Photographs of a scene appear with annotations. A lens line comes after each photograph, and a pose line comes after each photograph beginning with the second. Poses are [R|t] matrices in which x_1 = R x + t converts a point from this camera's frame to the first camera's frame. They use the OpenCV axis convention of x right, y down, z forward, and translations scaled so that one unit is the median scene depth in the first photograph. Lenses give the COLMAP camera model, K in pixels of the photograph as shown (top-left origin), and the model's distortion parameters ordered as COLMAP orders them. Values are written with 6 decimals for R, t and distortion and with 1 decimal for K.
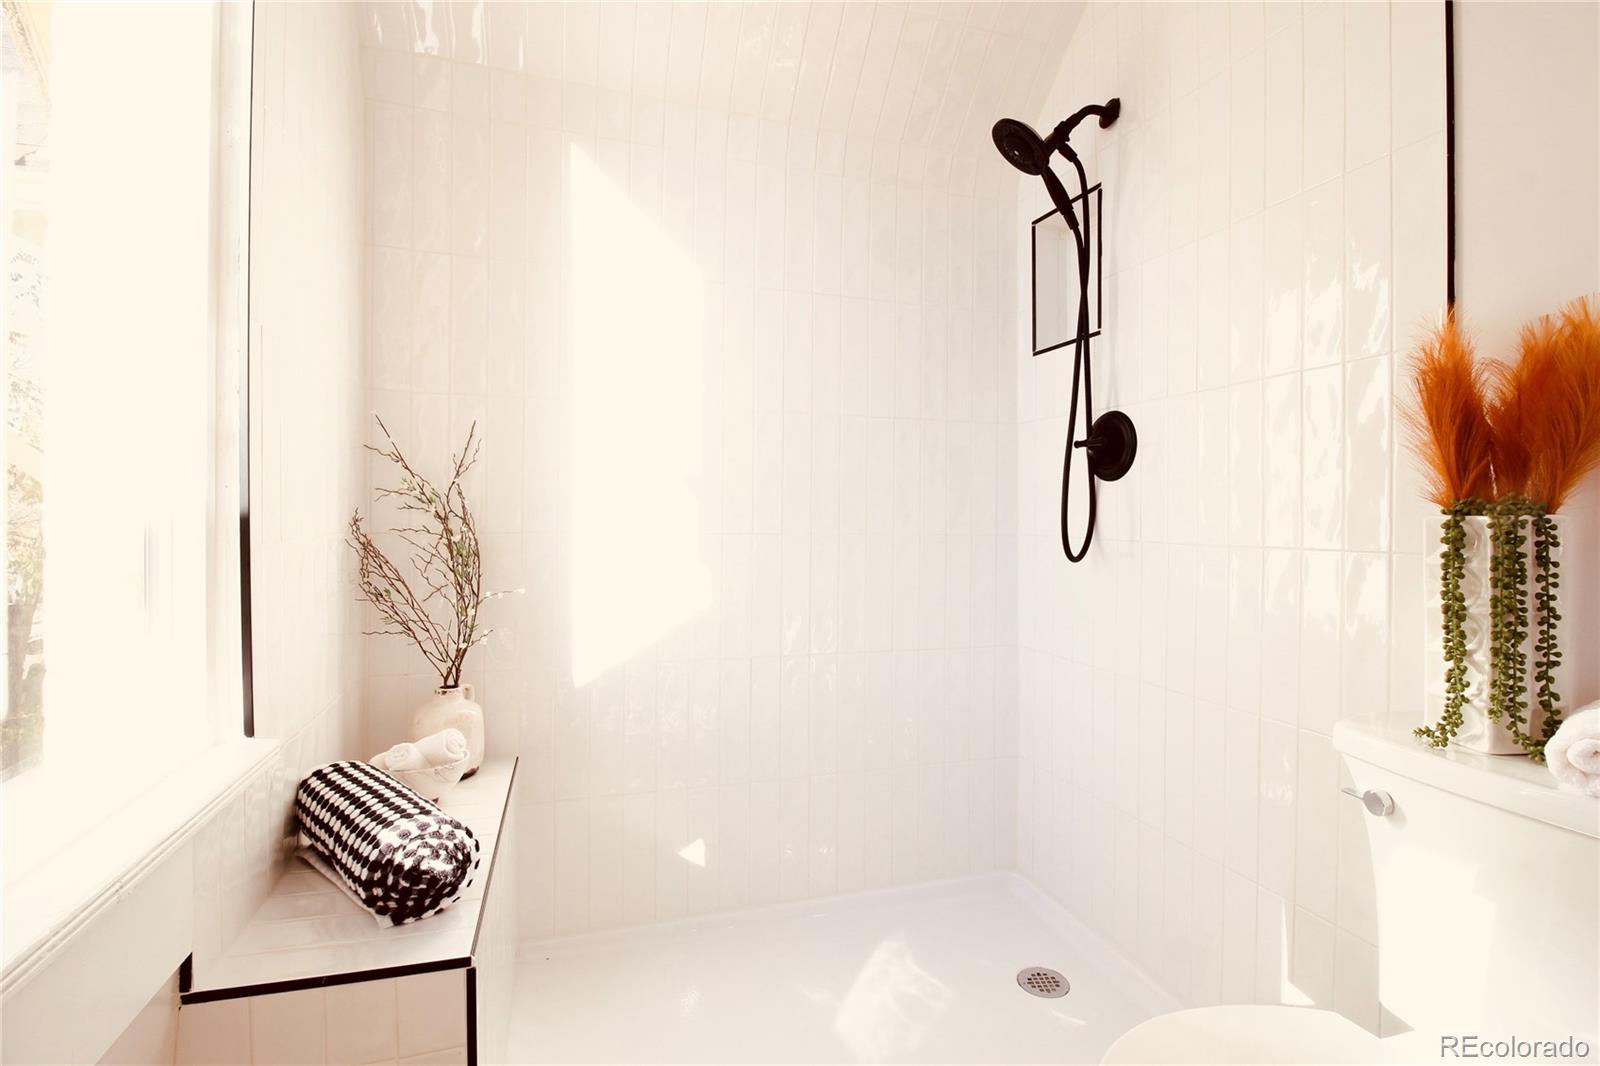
lens RADIAL K [[753.7, 0, 800.0], [0, 753.7, 527.5], [0, 0, 1]] dist [-0.003869, -0.010542]
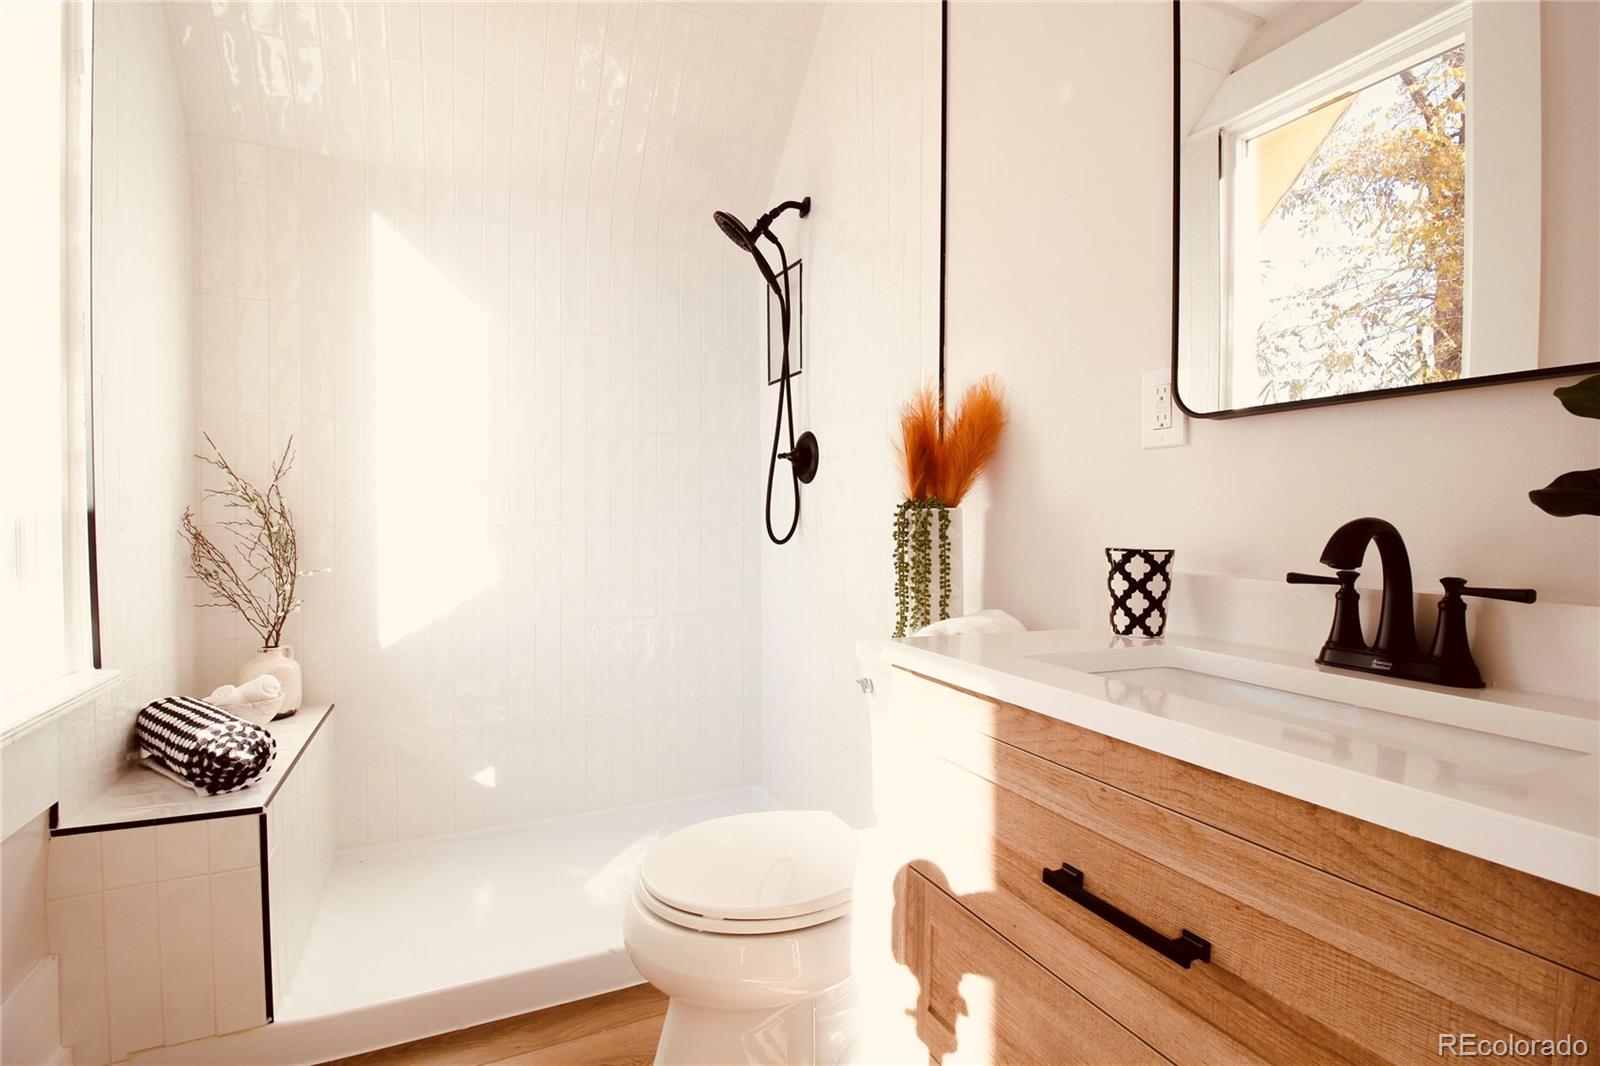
lens RADIAL K [[753.7, 0, 813.8], [0, 753.7, 532.3], [0, 0, 1]] dist [-0.003869, -0.010542]
pose [[0.990914, -0.007247, 0.134305, 0.349039], [0.005495, 0.999895, 0.013411, 0.009338], [-0.134388, -0.012551, 0.990849, -0.475146]]
